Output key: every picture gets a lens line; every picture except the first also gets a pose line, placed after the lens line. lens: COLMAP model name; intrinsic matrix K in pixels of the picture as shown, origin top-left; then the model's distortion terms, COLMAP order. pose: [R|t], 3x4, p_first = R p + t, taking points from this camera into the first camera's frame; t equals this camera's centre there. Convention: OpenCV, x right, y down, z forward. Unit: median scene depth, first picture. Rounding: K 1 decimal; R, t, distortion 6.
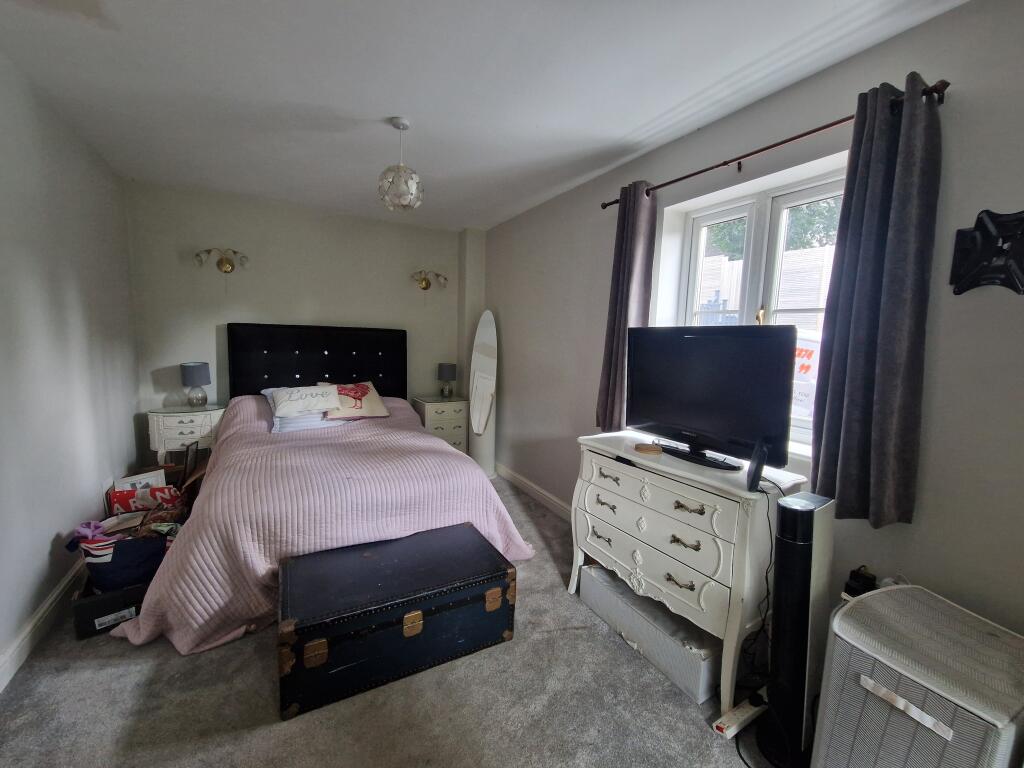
lens RADIAL K [[420.5, 0, 512.0], [0, 420.5, 384.0], [0, 0, 1]] dist [-0.000116, 0.000092]
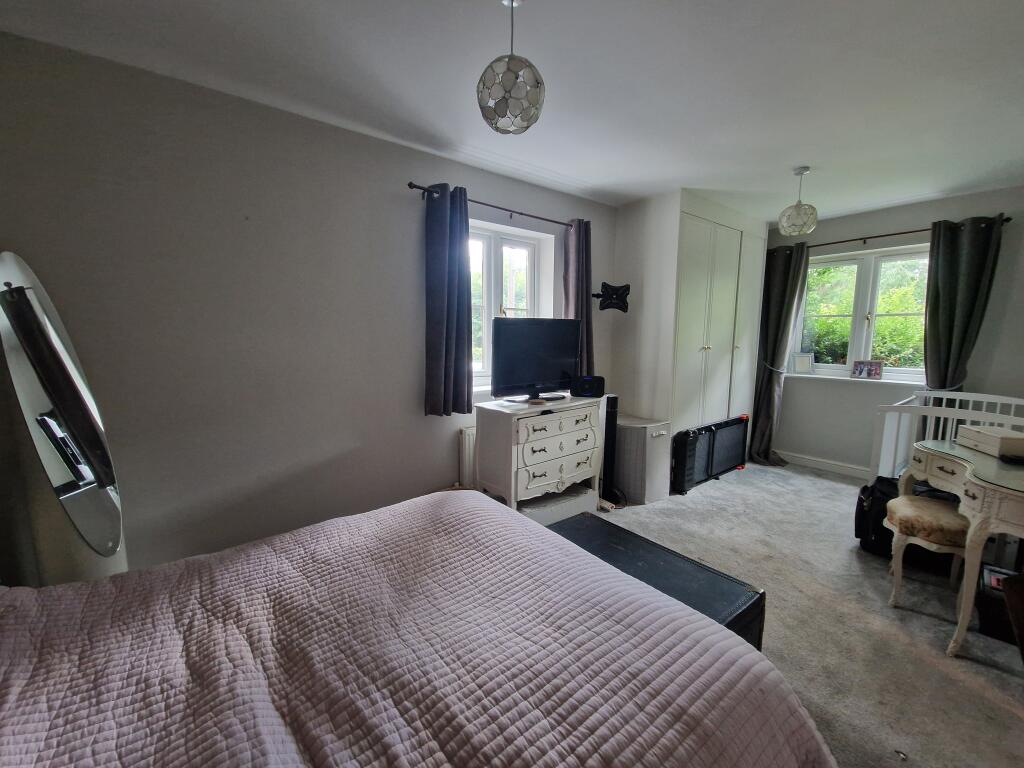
lens RADIAL K [[420.5, 0, 512.0], [0, 420.5, 384.0], [0, 0, 1]] dist [-0.000116, 0.000092]
pose [[-0.144994, -0.148438, 0.978235, -1.222587], [0.097626, 0.981712, 0.163435, -0.174453], [-0.984605, 0.119198, -0.127851, 1.433779]]
